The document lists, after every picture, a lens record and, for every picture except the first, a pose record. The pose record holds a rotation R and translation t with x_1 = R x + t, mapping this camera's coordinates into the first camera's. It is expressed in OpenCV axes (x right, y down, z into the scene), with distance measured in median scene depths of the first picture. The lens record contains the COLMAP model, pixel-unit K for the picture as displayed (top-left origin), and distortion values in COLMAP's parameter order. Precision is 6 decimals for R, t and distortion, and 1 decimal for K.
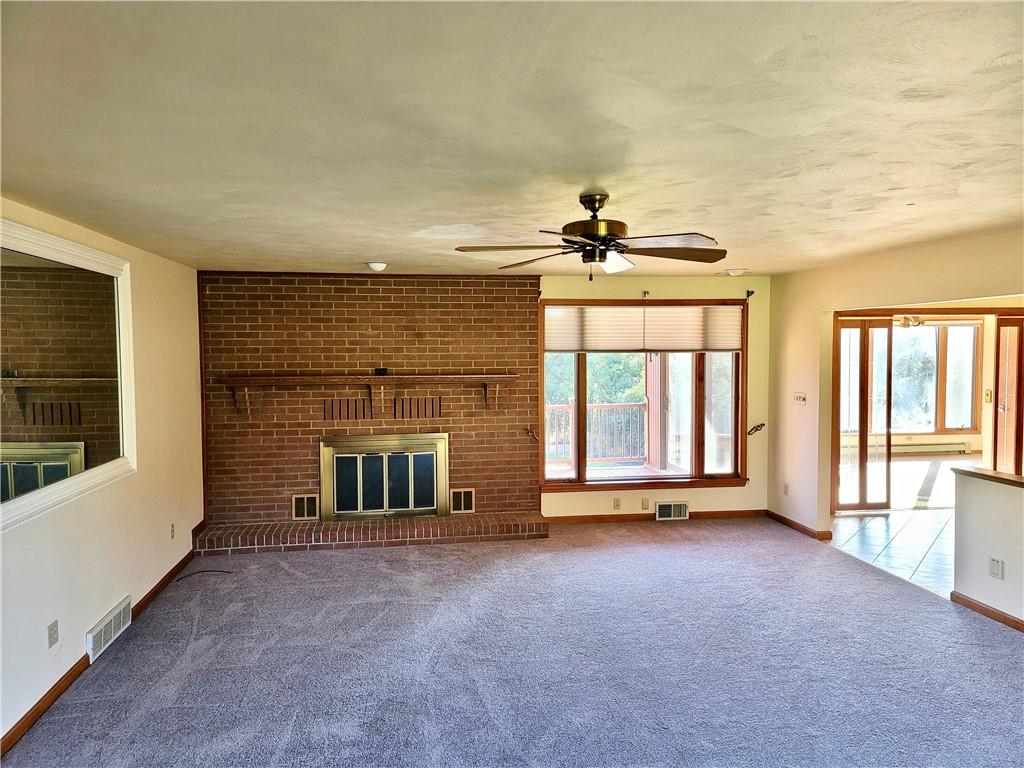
lens RADIAL K [[747.3, 0, 512.0], [0, 747.3, 384.0], [0, 0, 1]] dist [0.086706, -0.076279]
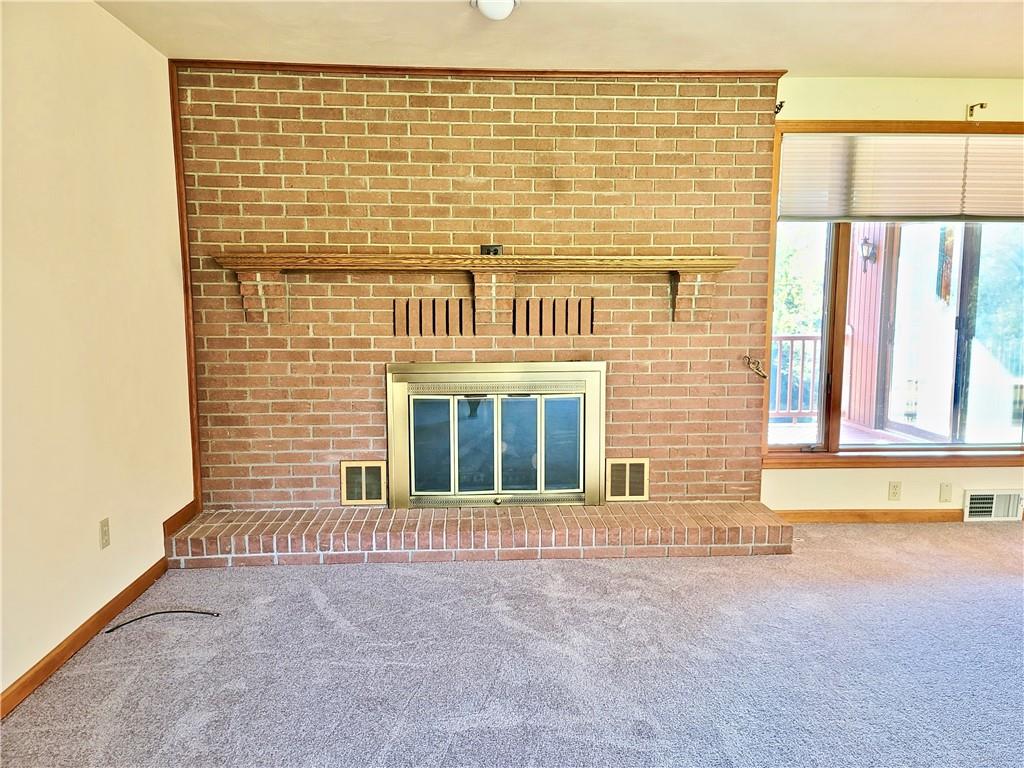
lens RADIAL K [[747.3, 0, 512.0], [0, 747.3, 384.0], [0, 0, 1]] dist [0.086706, -0.076279]
pose [[0.994528, 0.015688, -0.103288, -0.099713], [-0.008882, 0.997778, 0.066027, 0.046531], [0.104095, -0.064748, 0.992458, 0.436510]]
